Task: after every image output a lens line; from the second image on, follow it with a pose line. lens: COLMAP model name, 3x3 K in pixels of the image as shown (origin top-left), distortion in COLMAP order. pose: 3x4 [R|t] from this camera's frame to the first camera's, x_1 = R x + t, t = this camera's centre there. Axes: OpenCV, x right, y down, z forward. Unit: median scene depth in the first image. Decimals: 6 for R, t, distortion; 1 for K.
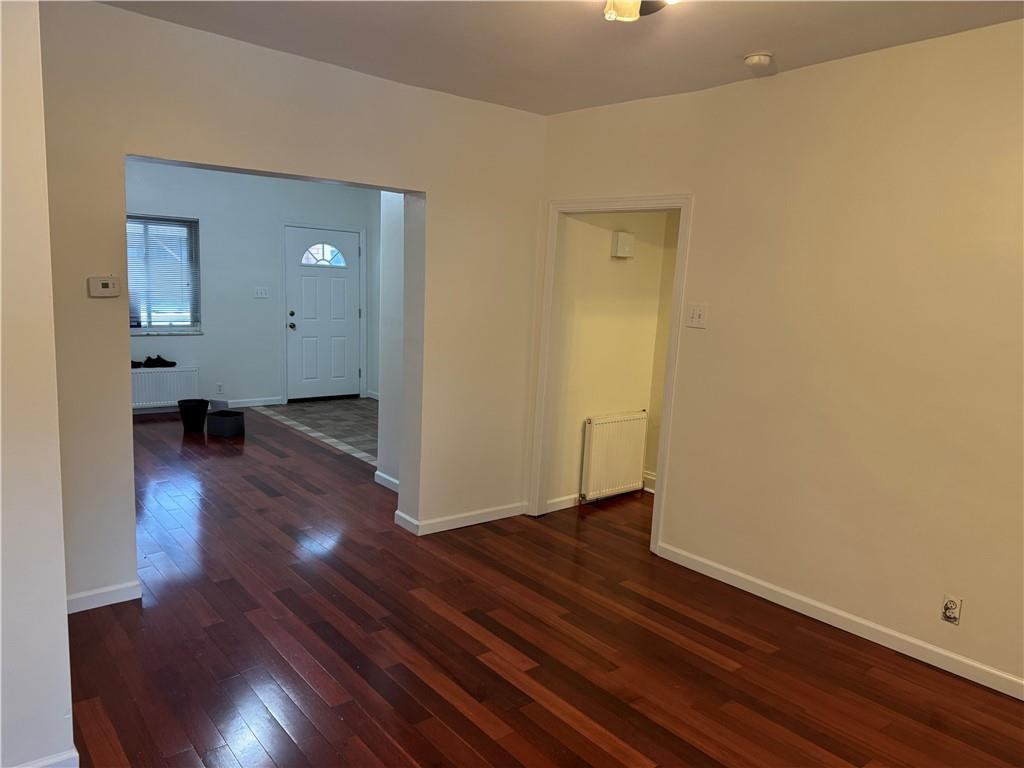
lens RADIAL K [[716.4, 0, 508.6], [0, 716.4, 376.8], [0, 0, 1]] dist [0.080785, -0.084315]
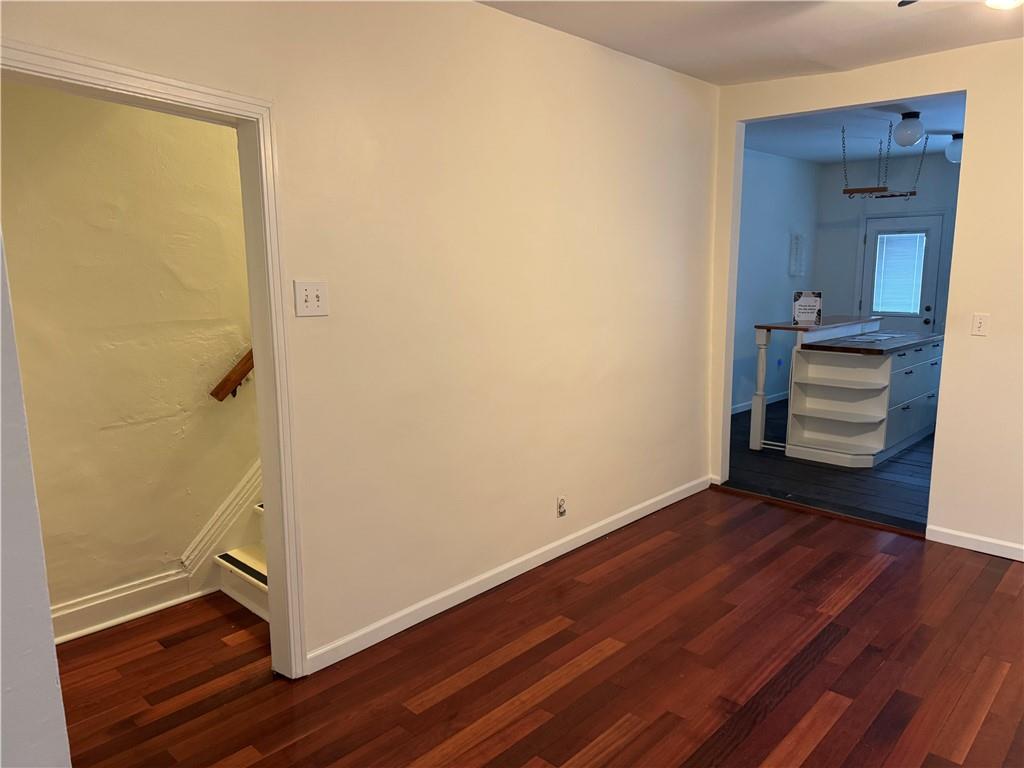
lens RADIAL K [[716.4, 0, 518.0], [0, 716.4, 382.8], [0, 0, 1]] dist [0.080785, -0.084315]
pose [[-0.139540, -0.194293, 0.970968, -0.509250], [0.133884, 0.967855, 0.212911, -0.151057], [-0.981124, 0.159707, -0.109042, 1.089203]]
